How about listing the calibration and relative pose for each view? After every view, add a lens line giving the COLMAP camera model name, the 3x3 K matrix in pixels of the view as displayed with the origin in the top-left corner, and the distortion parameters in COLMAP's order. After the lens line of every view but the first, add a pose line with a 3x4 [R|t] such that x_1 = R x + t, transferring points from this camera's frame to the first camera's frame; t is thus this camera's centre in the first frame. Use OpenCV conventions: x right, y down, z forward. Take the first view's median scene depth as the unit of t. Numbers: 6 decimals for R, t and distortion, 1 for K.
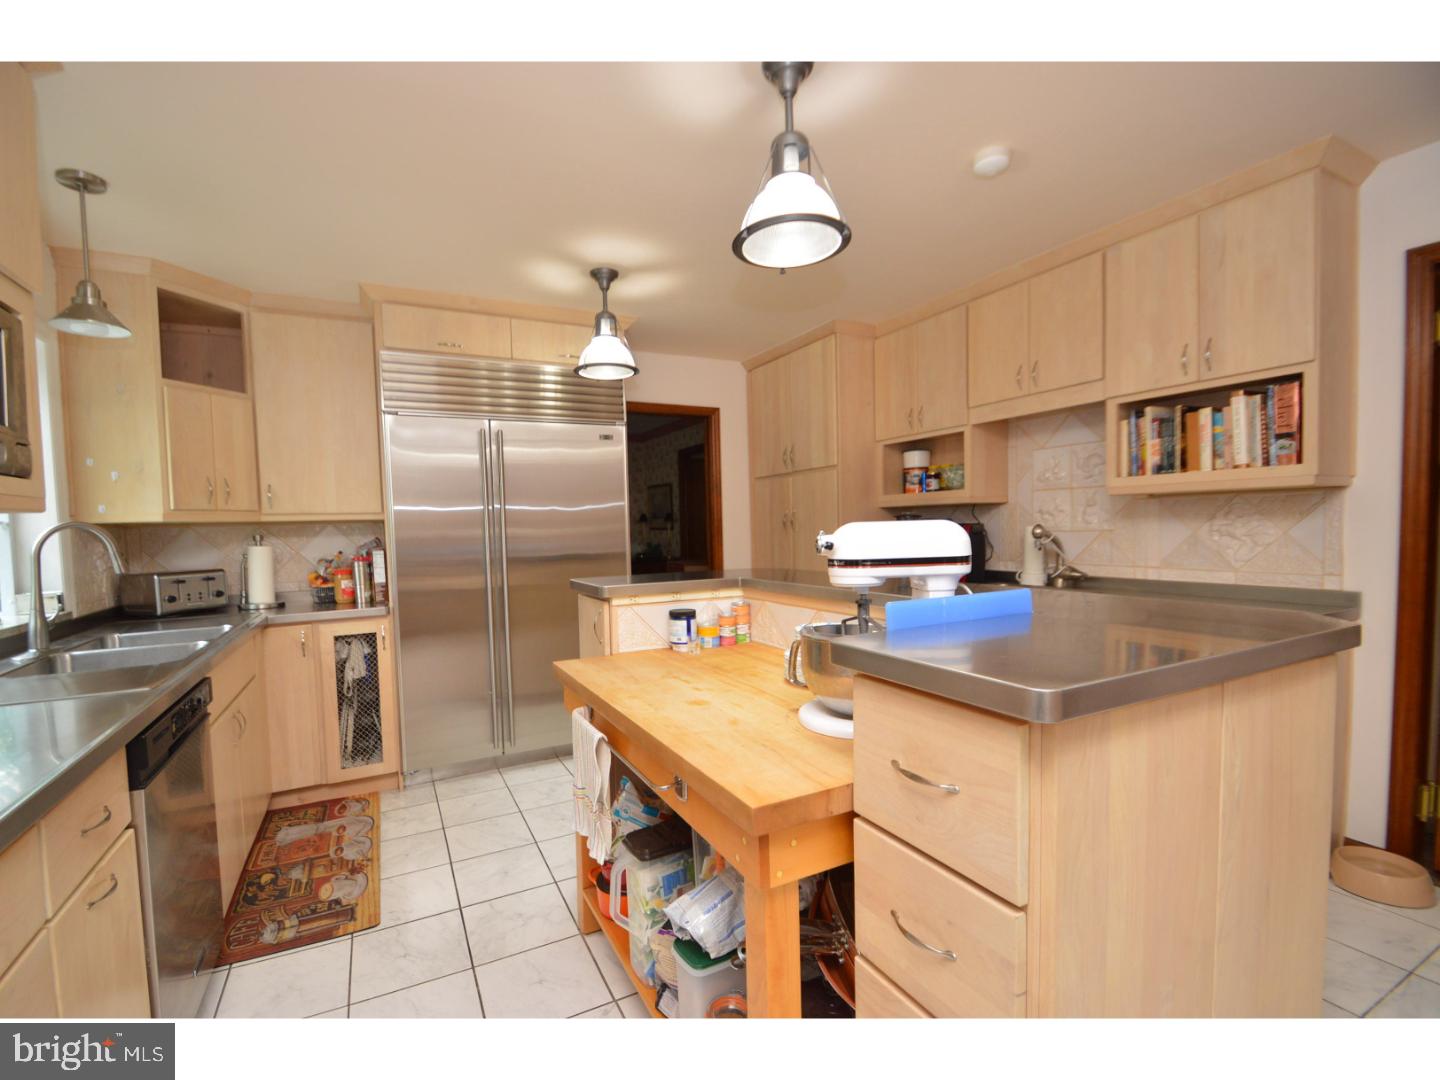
lens RADIAL K [[644.5, 0, 720.9], [0, 644.5, 551.0], [0, 0, 1]] dist [0.009007, -0.008306]
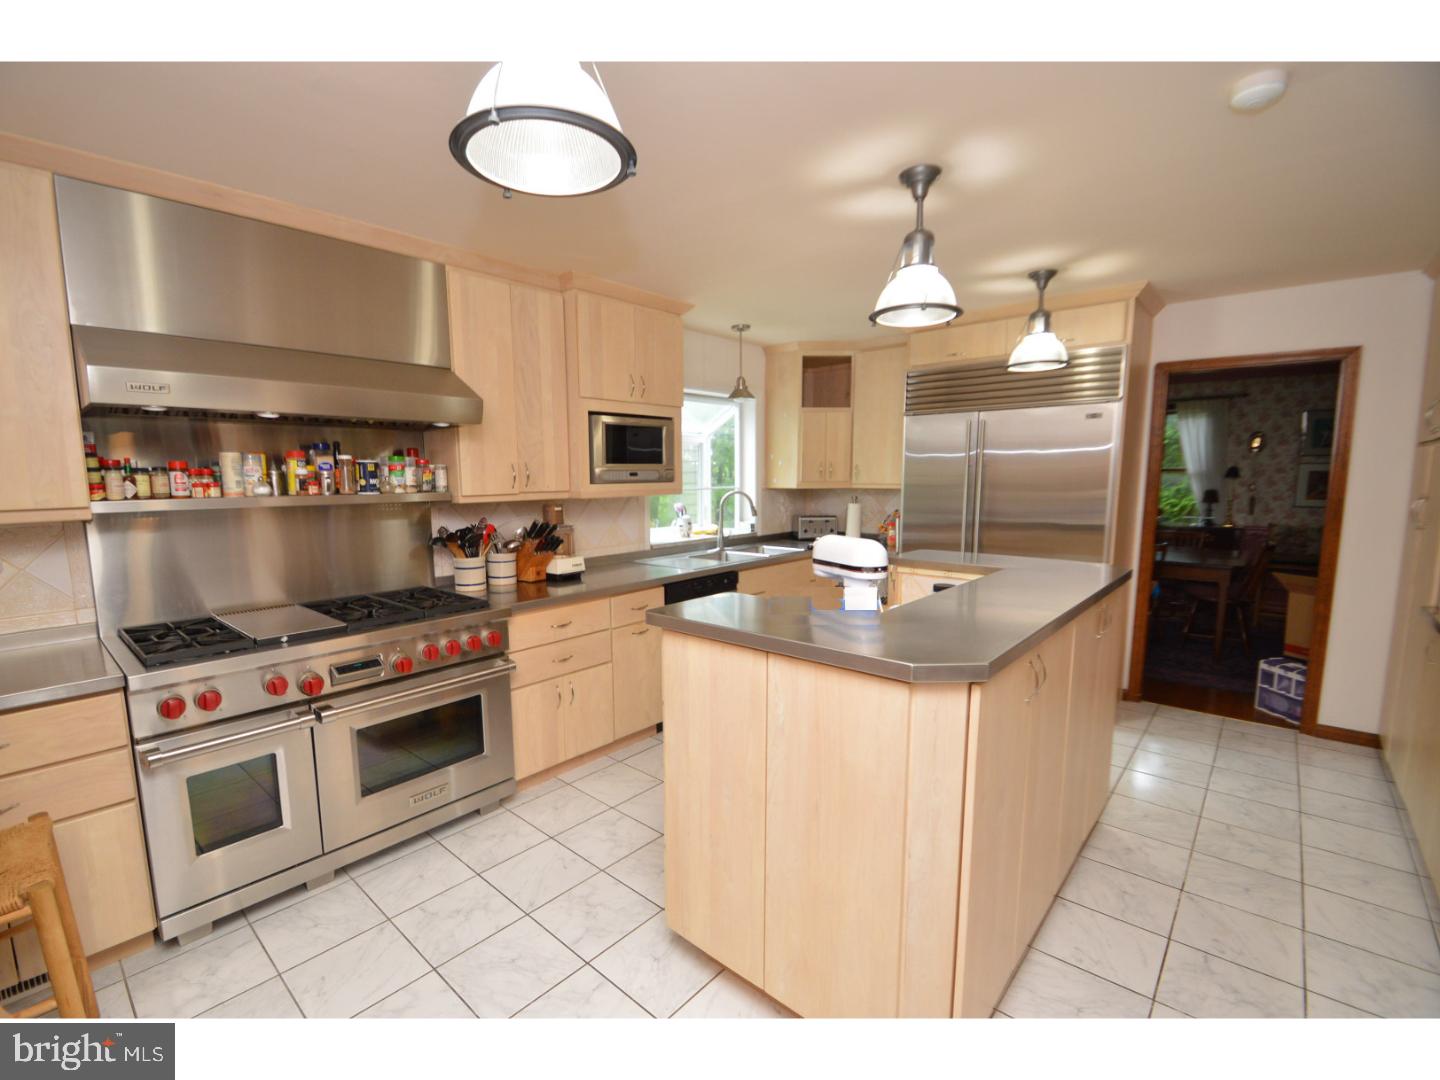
lens RADIAL K [[644.5, 0, 719.6], [0, 644.5, 551.1], [0, 0, 1]] dist [0.009007, -0.008306]
pose [[0.402601, 0.133342, -0.905612, 0.651479], [-0.047409, 0.991043, 0.124845, -0.078733], [0.914147, -0.007329, 0.405316, 0.061293]]
